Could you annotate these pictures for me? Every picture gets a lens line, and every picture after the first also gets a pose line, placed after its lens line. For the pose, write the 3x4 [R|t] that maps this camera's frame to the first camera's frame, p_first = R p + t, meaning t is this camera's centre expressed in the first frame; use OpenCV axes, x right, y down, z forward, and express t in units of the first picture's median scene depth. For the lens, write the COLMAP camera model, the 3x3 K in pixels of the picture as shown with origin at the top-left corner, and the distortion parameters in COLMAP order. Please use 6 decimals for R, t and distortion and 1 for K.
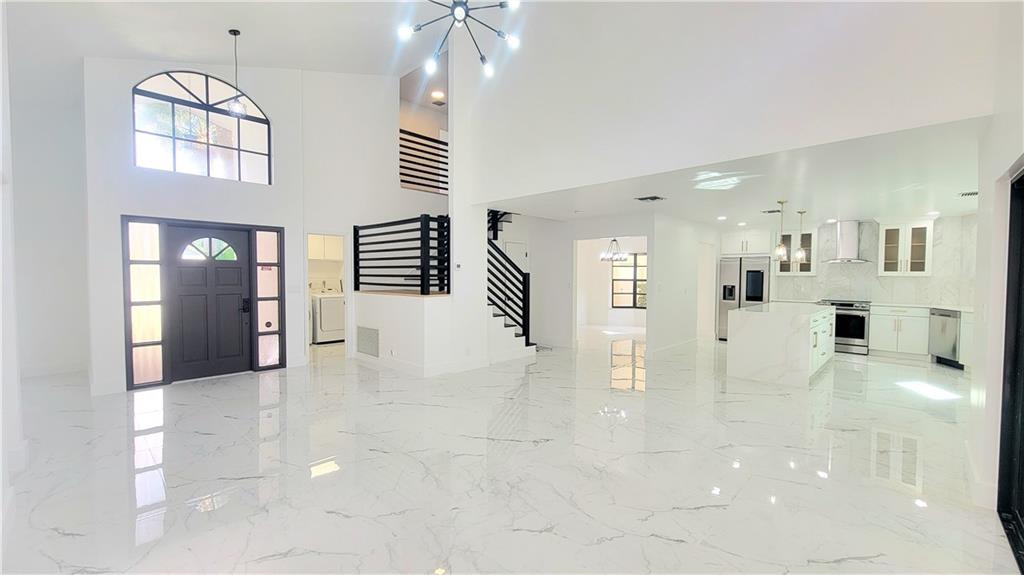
lens RADIAL K [[423.5, 0, 512.0], [0, 423.5, 287.5], [0, 0, 1]] dist [-0.001035, -0.000133]
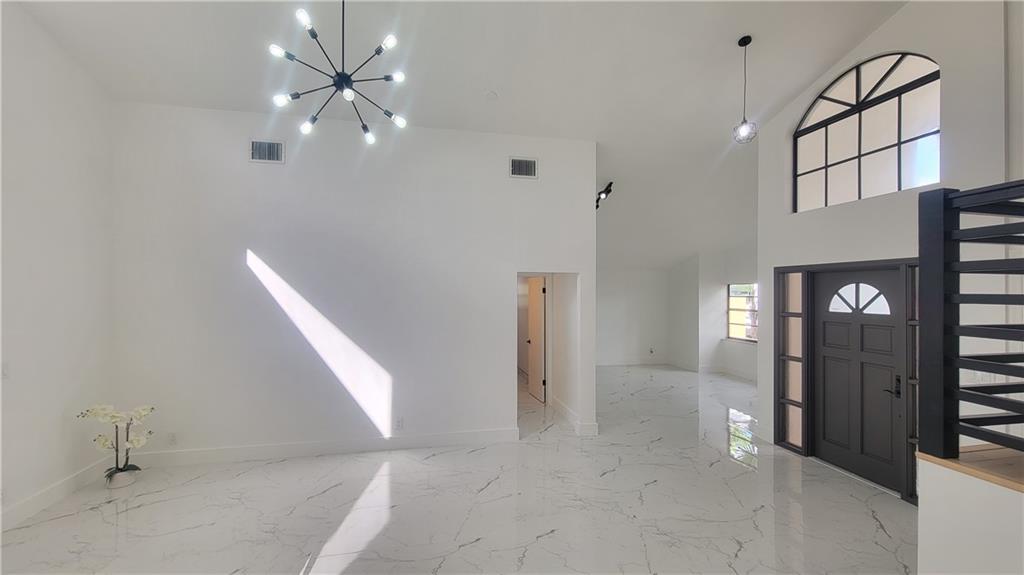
lens RADIAL K [[419.1, 0, 515.9], [0, 419.1, 287.8], [0, 0, 1]] dist [0.001744, -0.000042]
pose [[-0.570796, -0.017122, -0.820913, 0.220422], [-0.034153, 0.999412, 0.002902, -0.092030], [0.820381, 0.029693, -0.571046, 0.935859]]
